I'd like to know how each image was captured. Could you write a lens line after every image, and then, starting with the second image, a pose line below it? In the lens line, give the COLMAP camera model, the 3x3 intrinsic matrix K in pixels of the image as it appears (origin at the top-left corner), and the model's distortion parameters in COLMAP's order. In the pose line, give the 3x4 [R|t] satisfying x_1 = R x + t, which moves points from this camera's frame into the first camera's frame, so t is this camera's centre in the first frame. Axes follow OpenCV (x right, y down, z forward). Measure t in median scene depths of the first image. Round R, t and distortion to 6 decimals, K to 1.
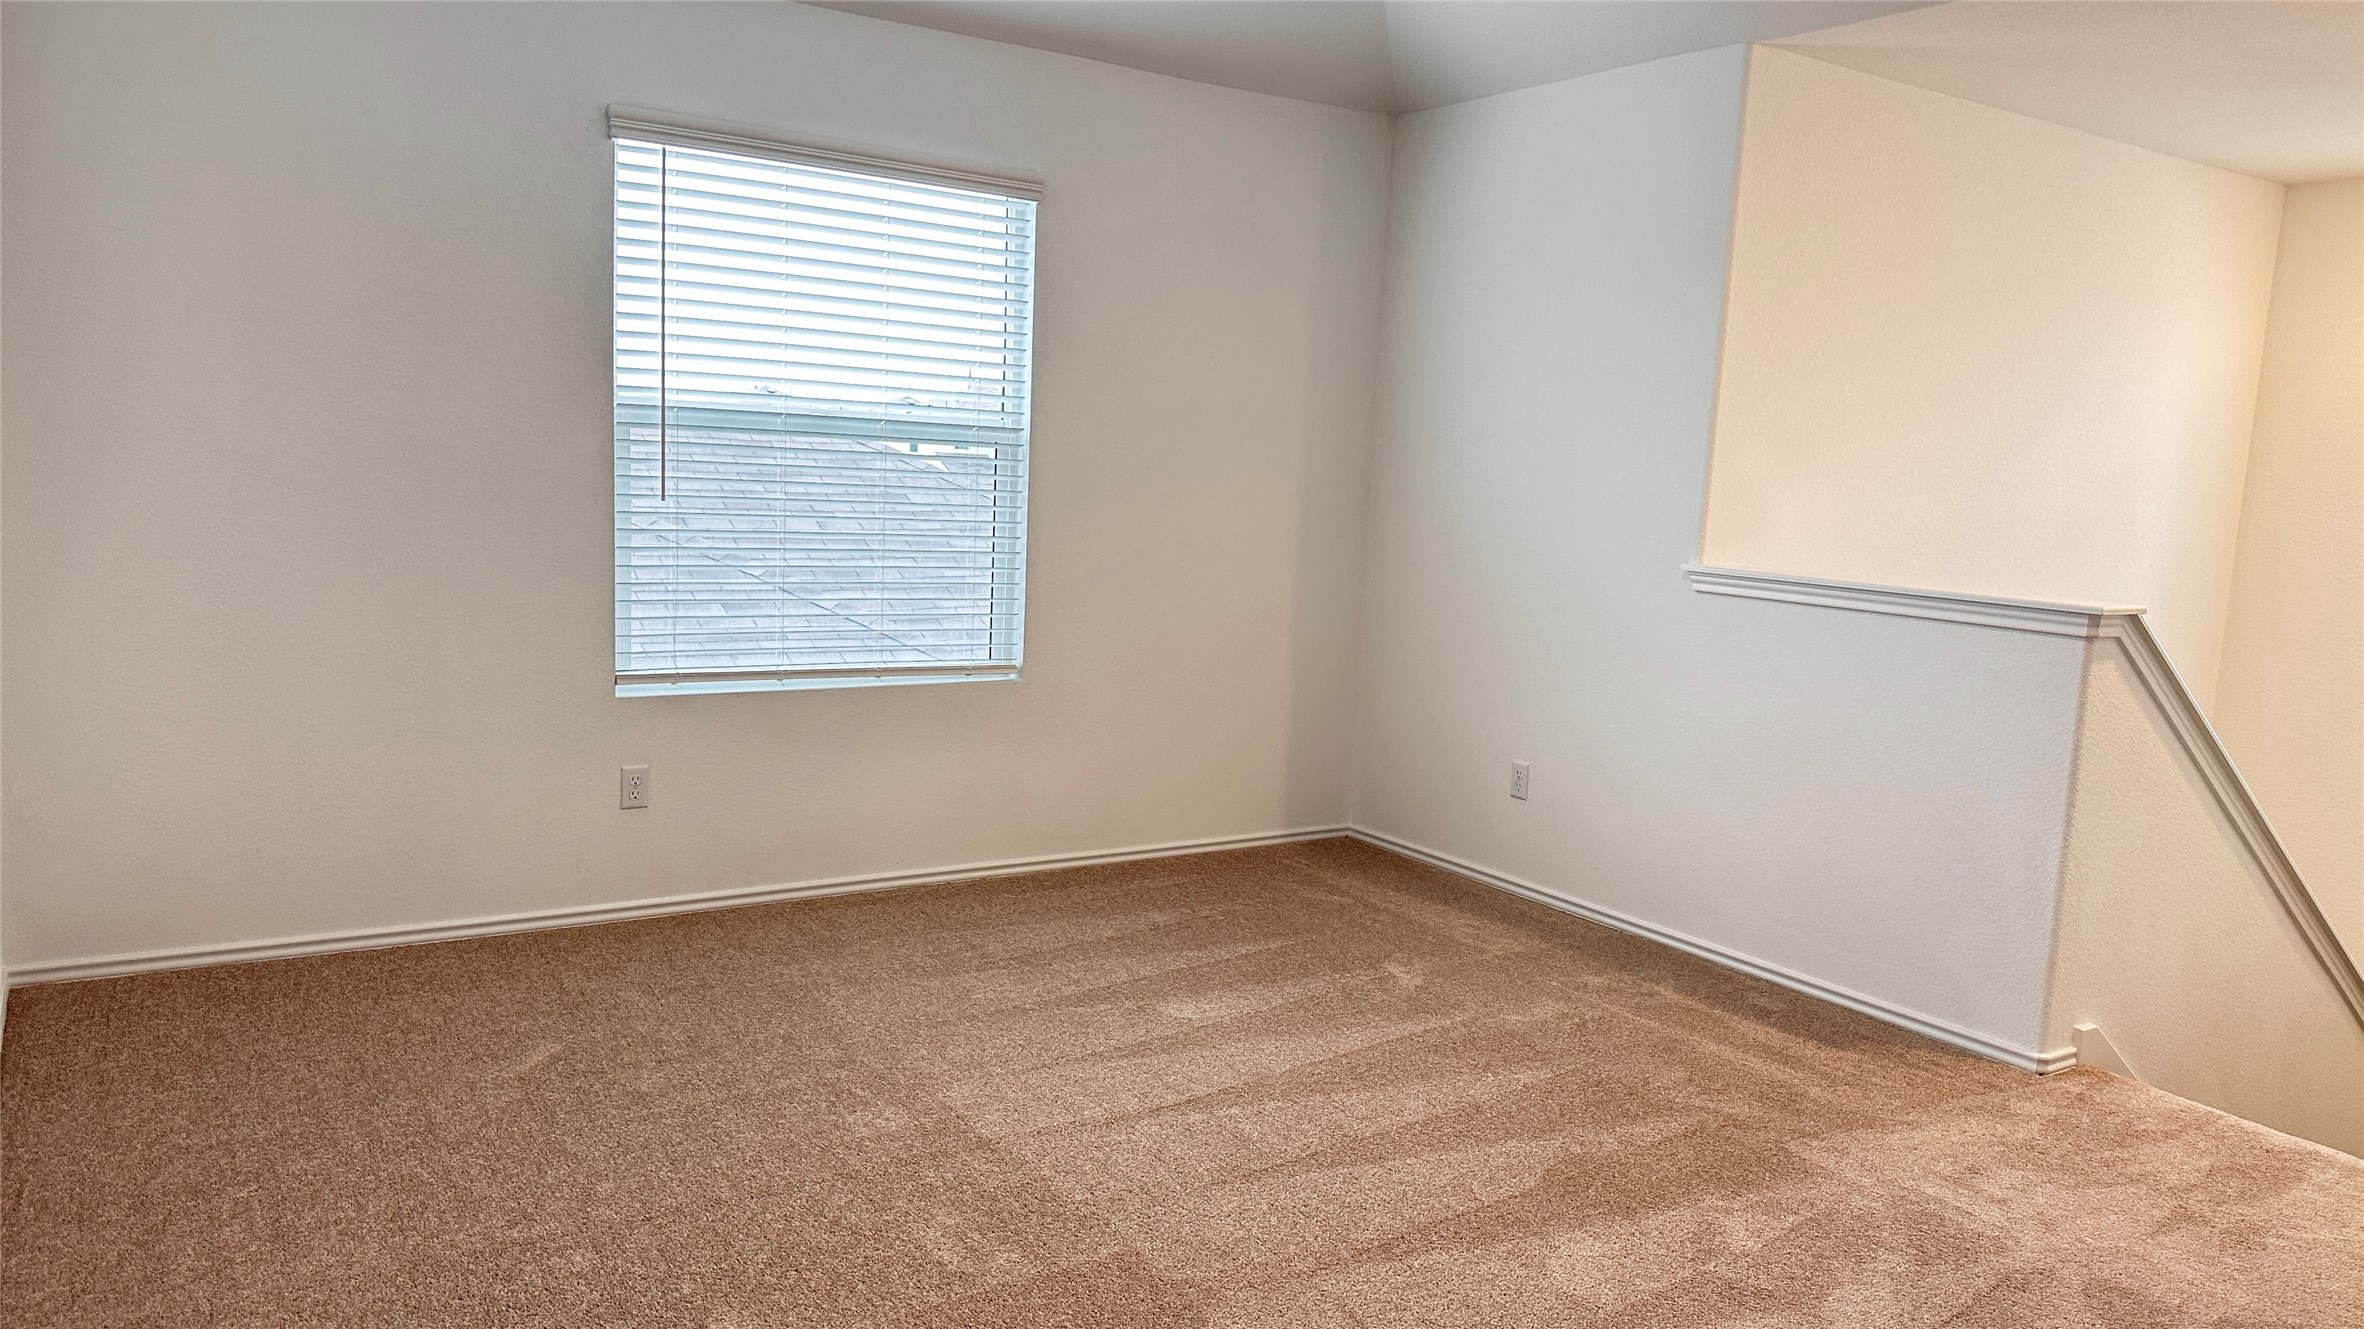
lens RADIAL K [[1669.4, 0, 1168.2], [0, 1669.4, 658.8], [0, 0, 1]] dist [0.066576, -0.086806]
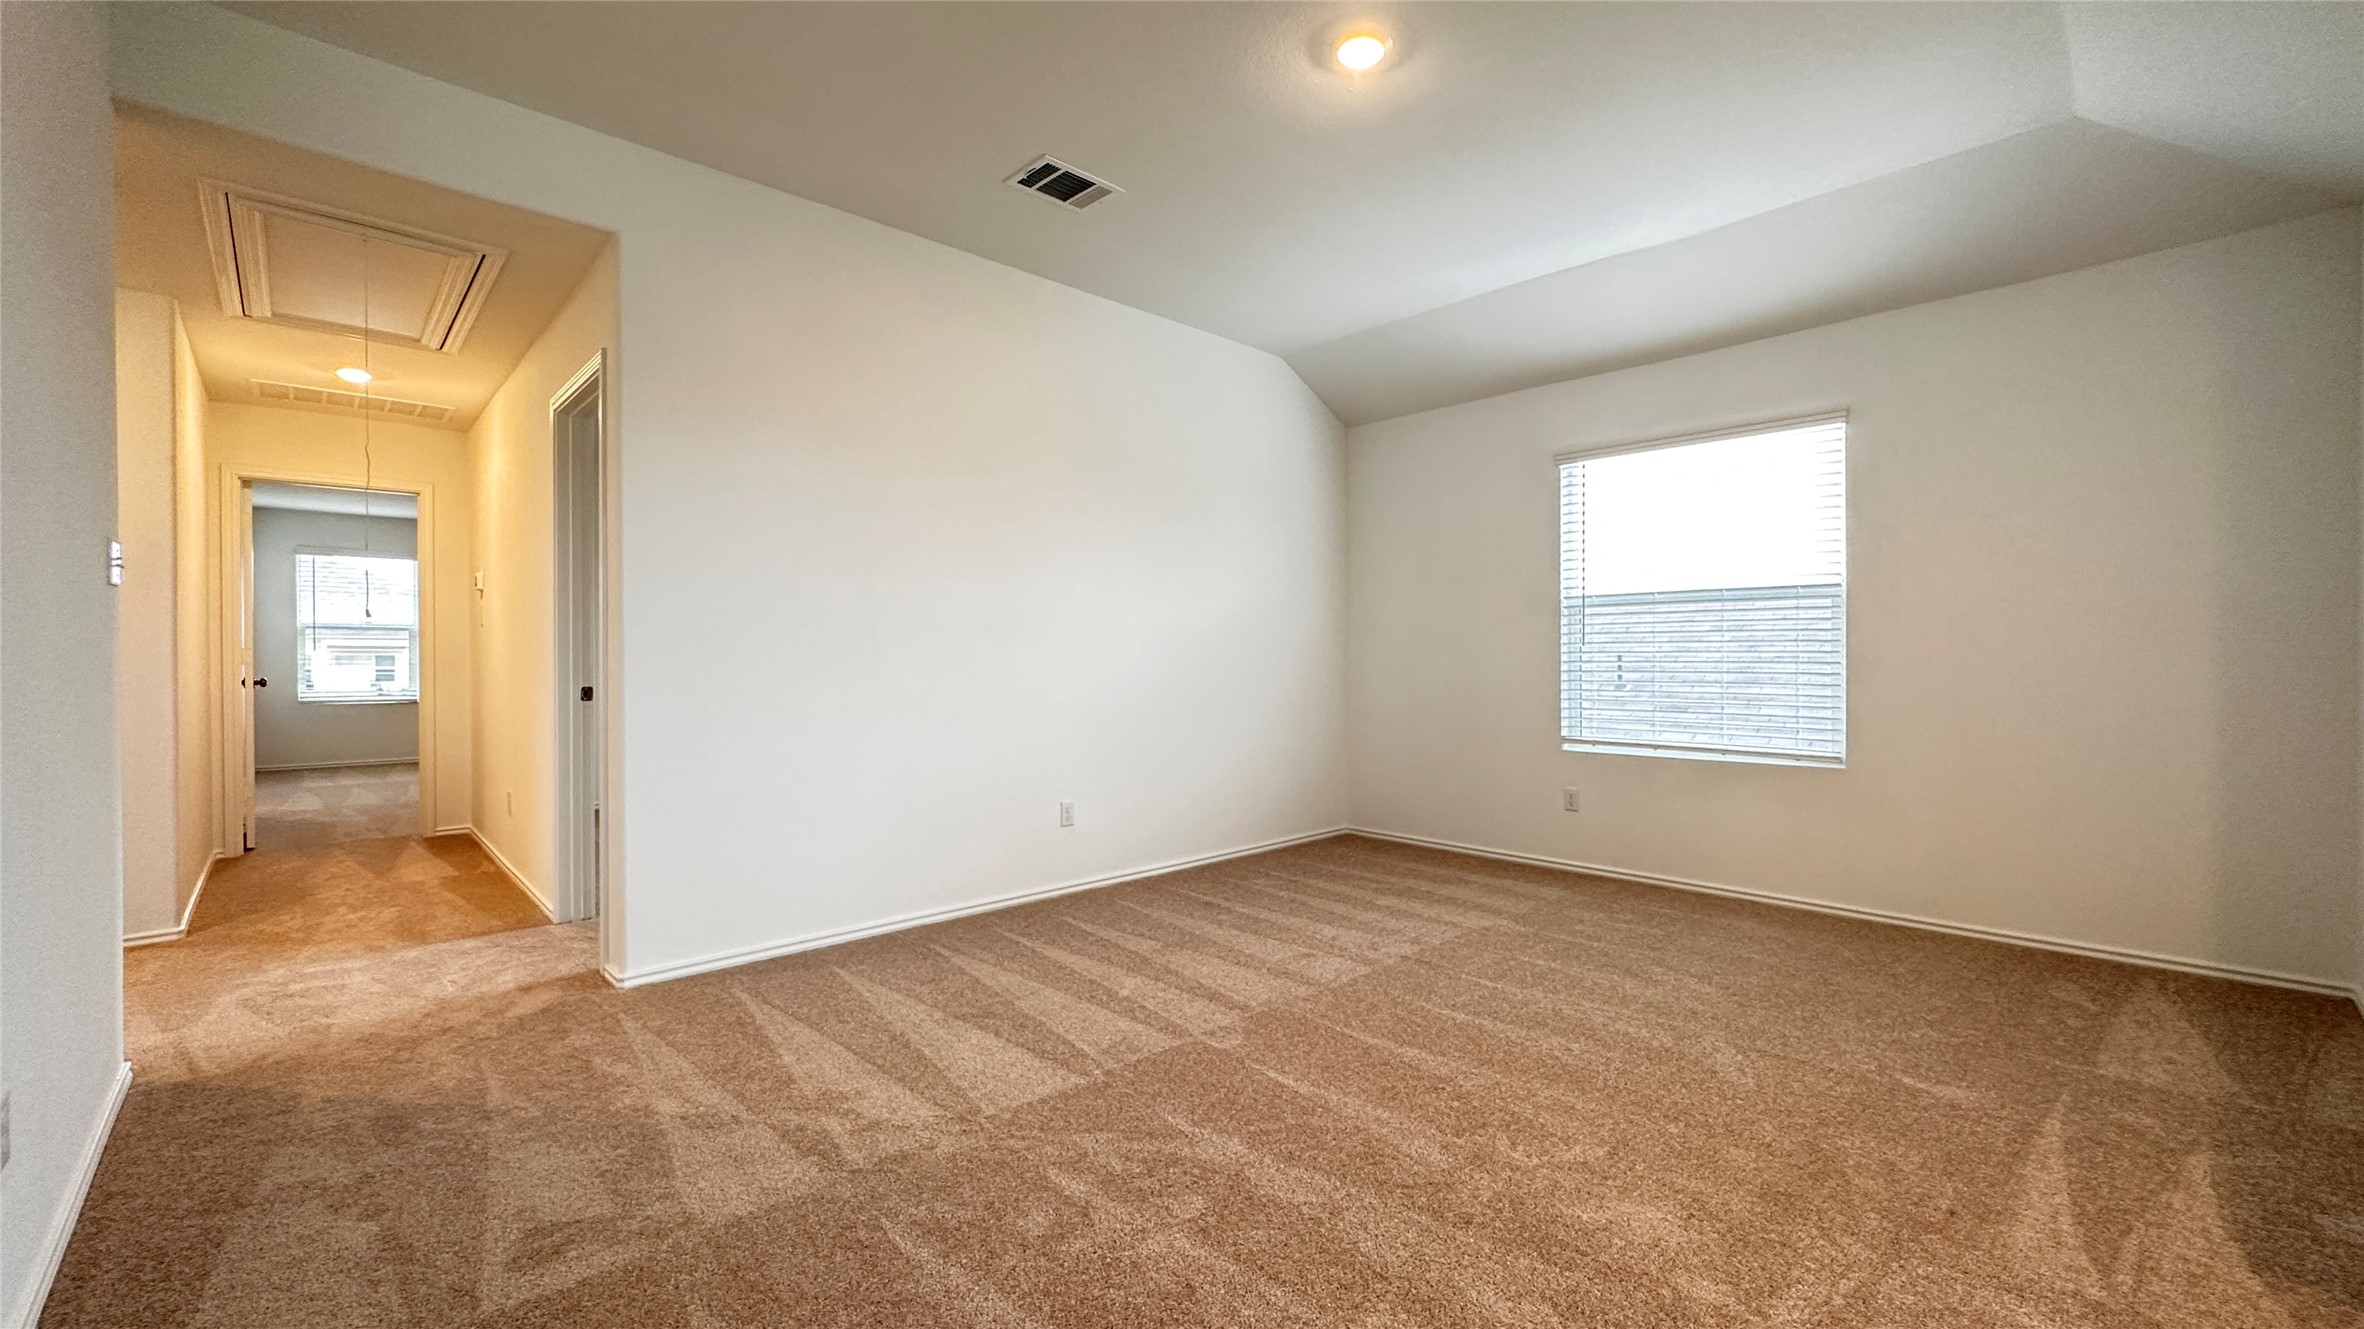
lens RADIAL K [[943.5, 0, 1181.1], [0, 943.5, 664.9], [0, 0, 1]] dist [-0.003987, 0.000742]
pose [[0.163981, -0.043631, -0.985498, 0.591188], [-0.114552, 0.991420, -0.062954, 0.039850], [0.979790, 0.123214, 0.157576, 0.360582]]
